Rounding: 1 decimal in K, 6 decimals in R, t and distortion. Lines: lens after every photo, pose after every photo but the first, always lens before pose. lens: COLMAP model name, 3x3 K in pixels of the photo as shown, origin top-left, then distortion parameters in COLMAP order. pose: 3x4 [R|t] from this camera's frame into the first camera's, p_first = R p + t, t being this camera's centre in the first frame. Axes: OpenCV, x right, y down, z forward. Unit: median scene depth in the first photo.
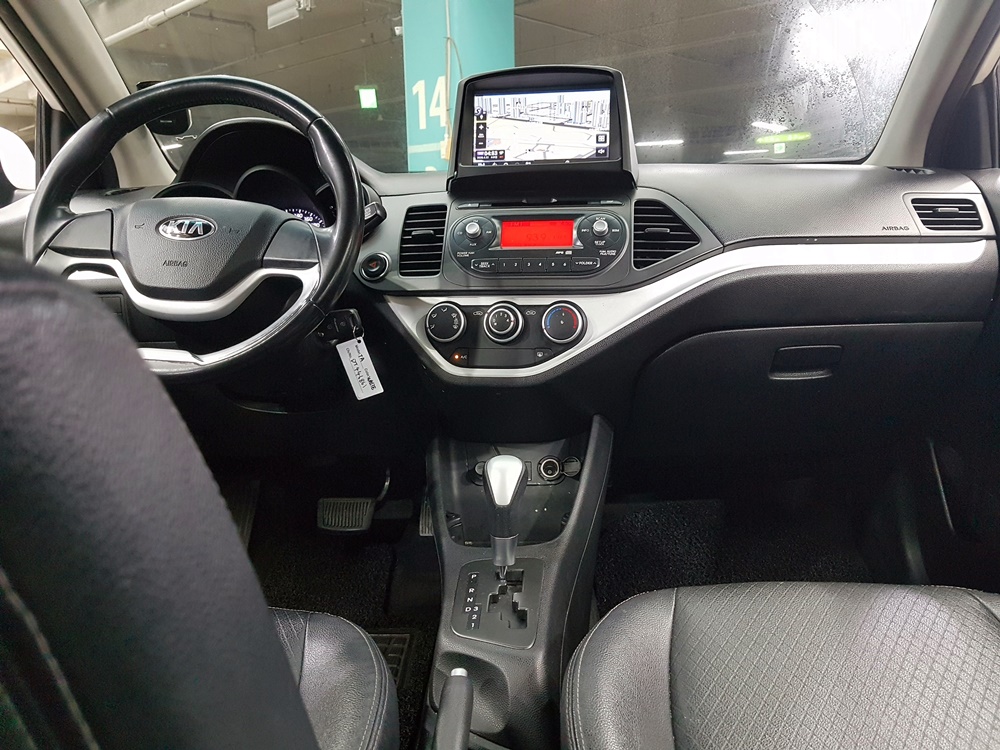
lens RADIAL K [[790.1, 0, 513.3], [0, 790.1, 376.0], [0, 0, 1]] dist [0.006603, -0.002287]
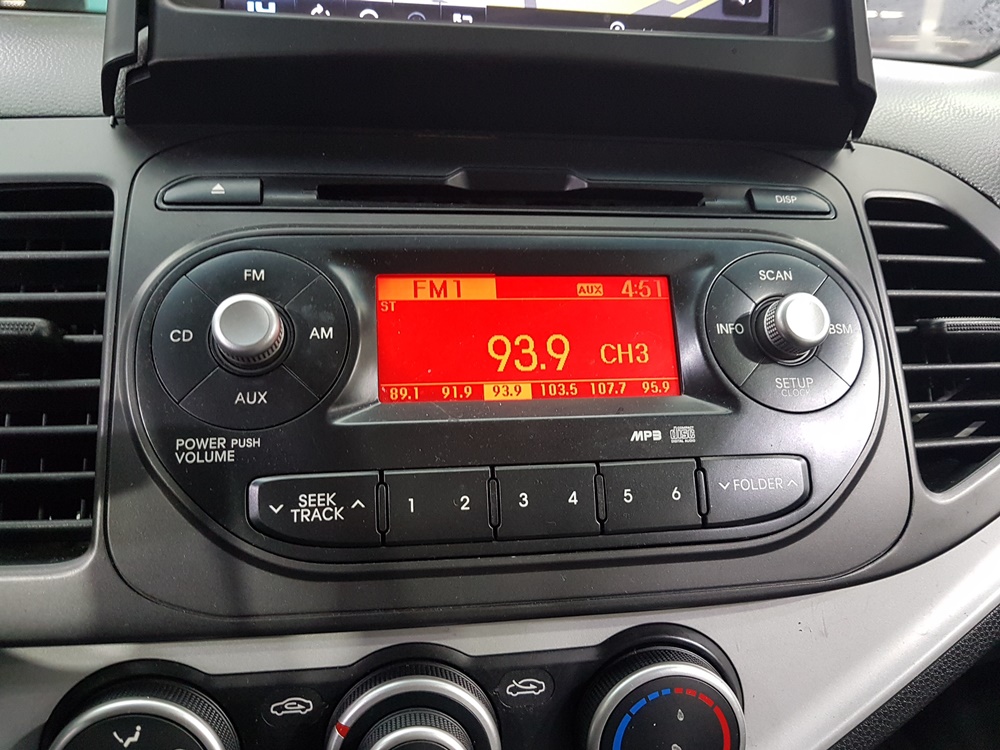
lens RADIAL K [[840.5, 0, 500.0], [0, 840.5, 375.0], [0, 0, 1]] dist [0.000241, -0.042205]
pose [[0.950804, -0.045181, 0.306479, -0.055024], [0.000393, 0.989483, 0.144652, -0.200053], [-0.309791, -0.137415, 0.940822, 0.745909]]
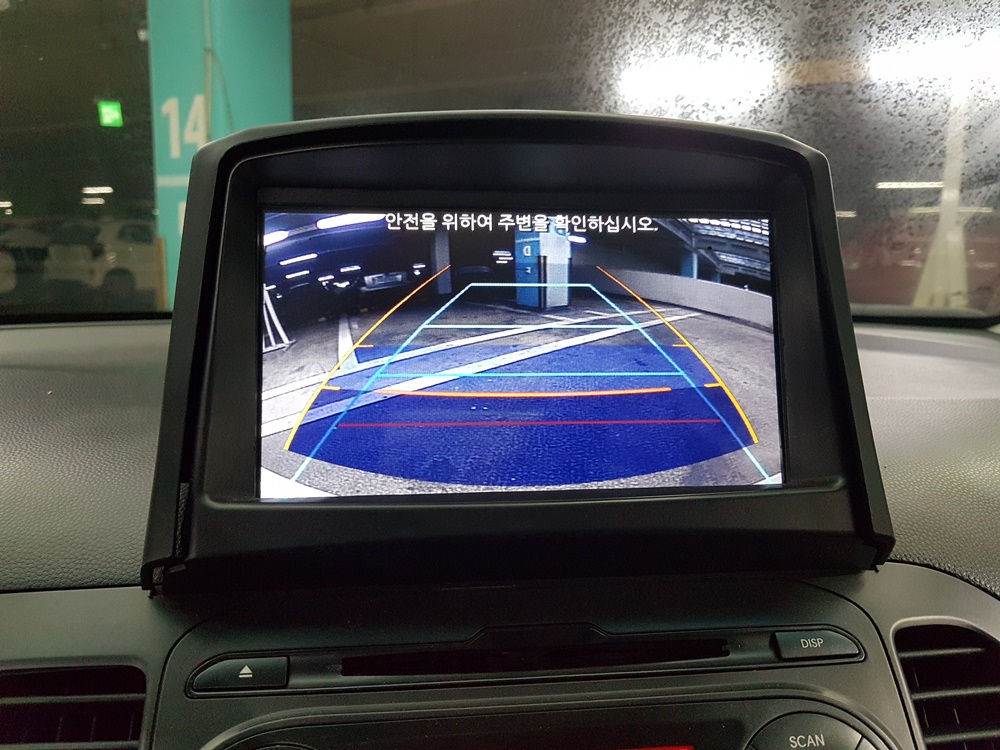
lens RADIAL K [[816.3, 0, 500.0], [0, 816.3, 375.0], [0, 0, 1]] dist [-0.012541, -0.008675]
pose [[0.966718, -0.010087, 0.255647, -0.043440], [0.021794, 0.998837, -0.043002, -0.295784], [-0.254916, 0.047143, 0.965813, 0.750539]]
